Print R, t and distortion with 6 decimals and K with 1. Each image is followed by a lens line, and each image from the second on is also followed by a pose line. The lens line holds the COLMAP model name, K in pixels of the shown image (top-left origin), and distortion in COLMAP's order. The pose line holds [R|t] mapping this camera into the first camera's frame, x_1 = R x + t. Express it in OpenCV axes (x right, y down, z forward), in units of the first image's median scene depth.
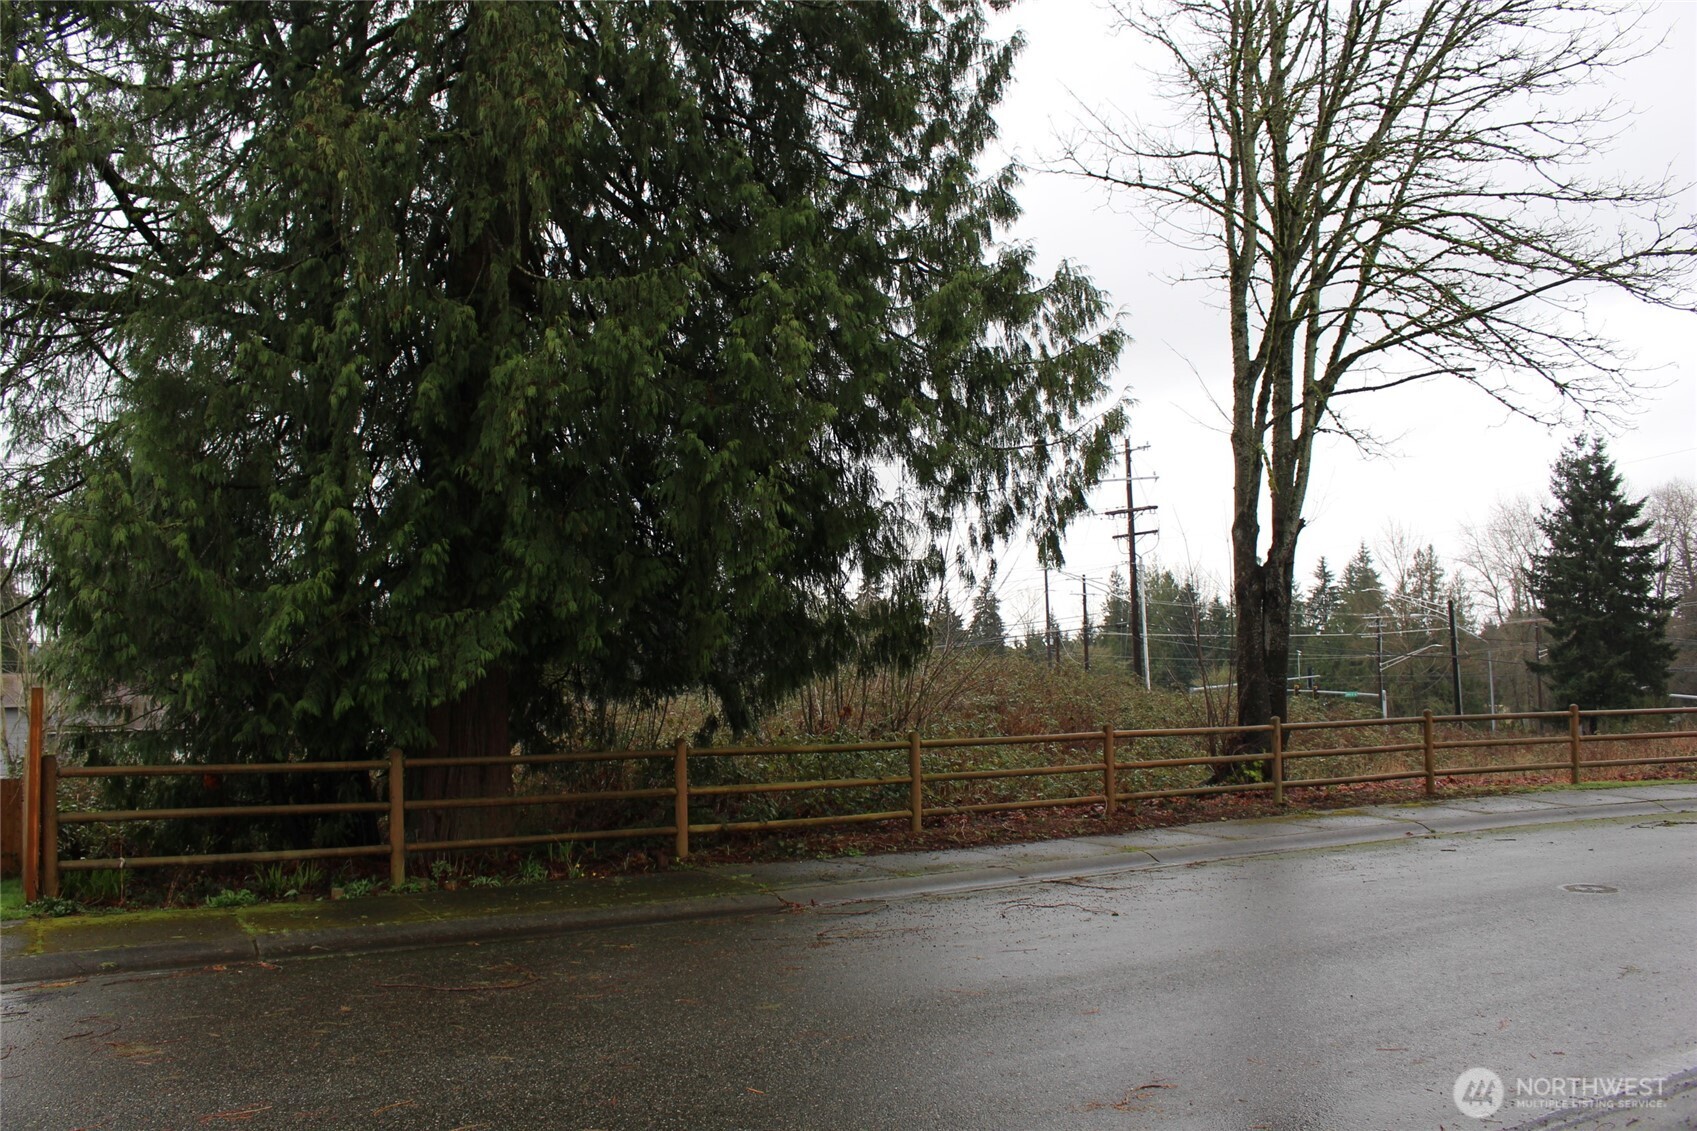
lens RADIAL K [[1380.6, 0, 812.4], [0, 1380.6, 557.6], [0, 0, 1]] dist [-0.157353, 0.089693]
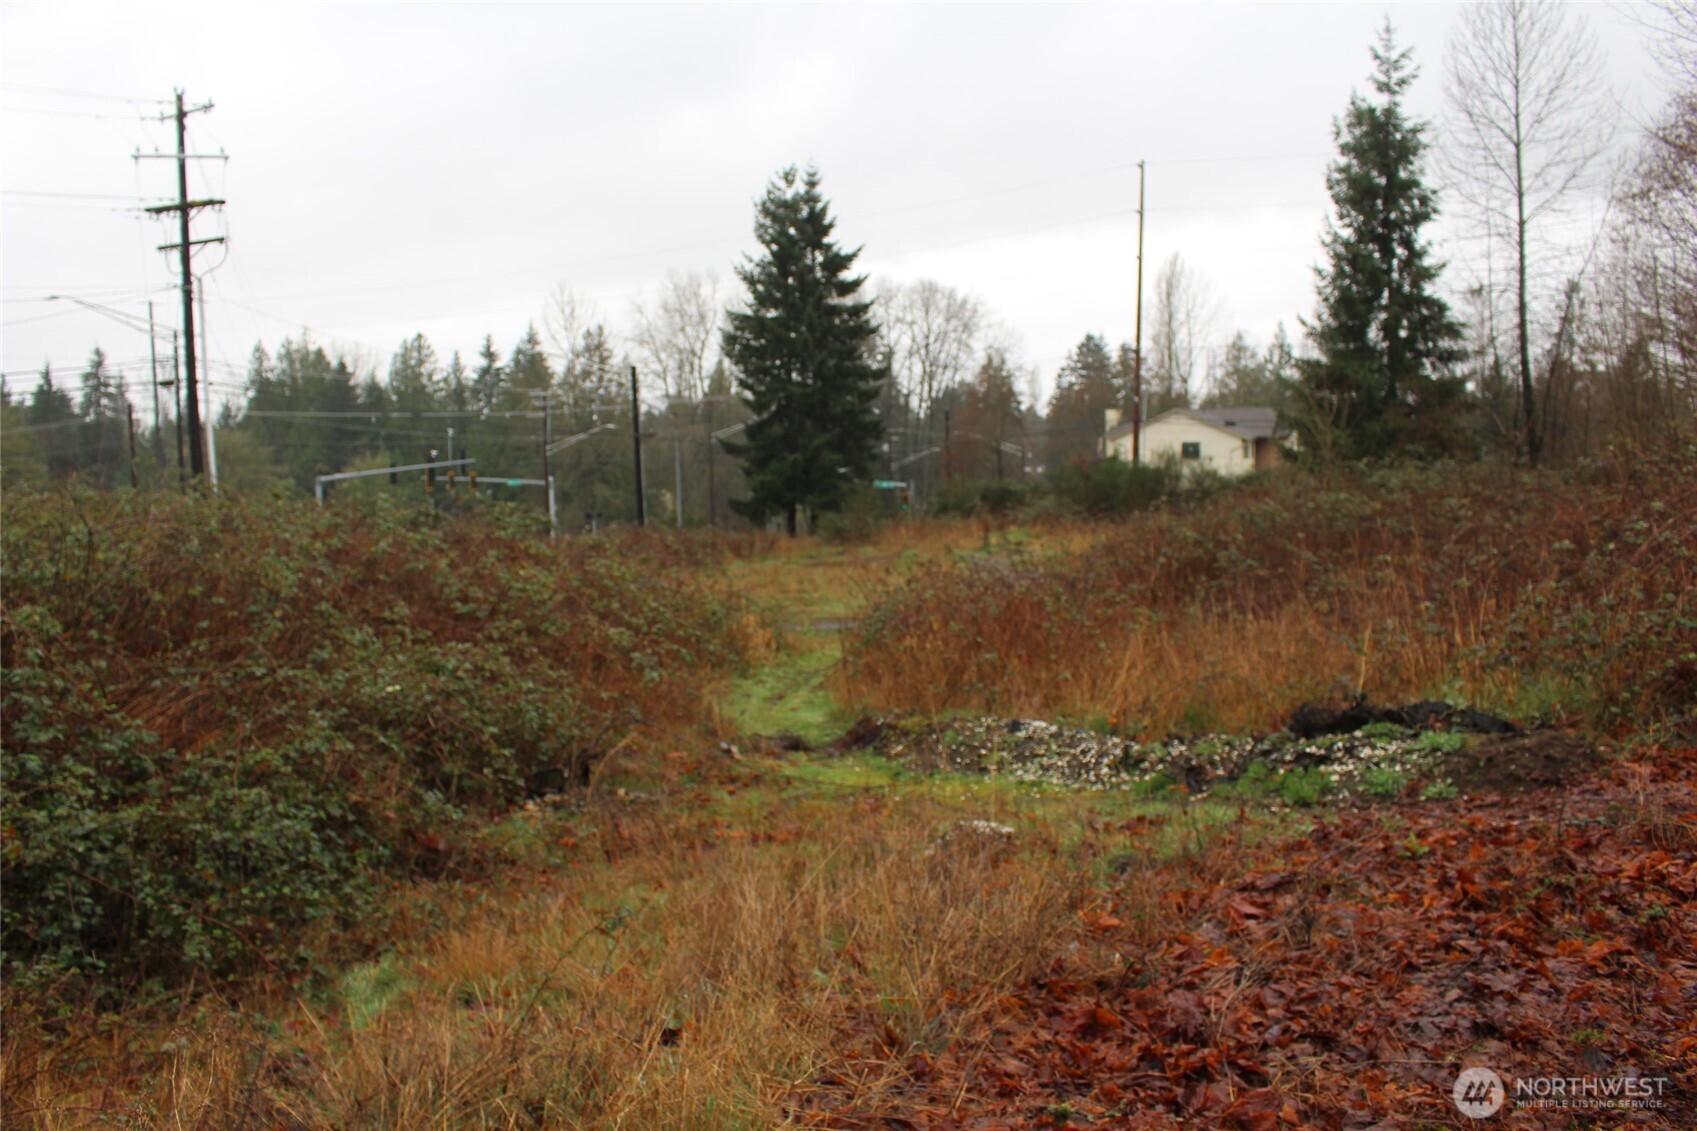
lens RADIAL K [[1380.6, 0, 812.4], [0, 1380.6, 557.6], [0, 0, 1]] dist [-0.157353, 0.089693]
pose [[0.831369, -0.048385, 0.553611, 0.106618], [-0.037685, 0.989000, 0.143031, 0.025021], [-0.554442, -0.139775, 0.820401, 0.253703]]
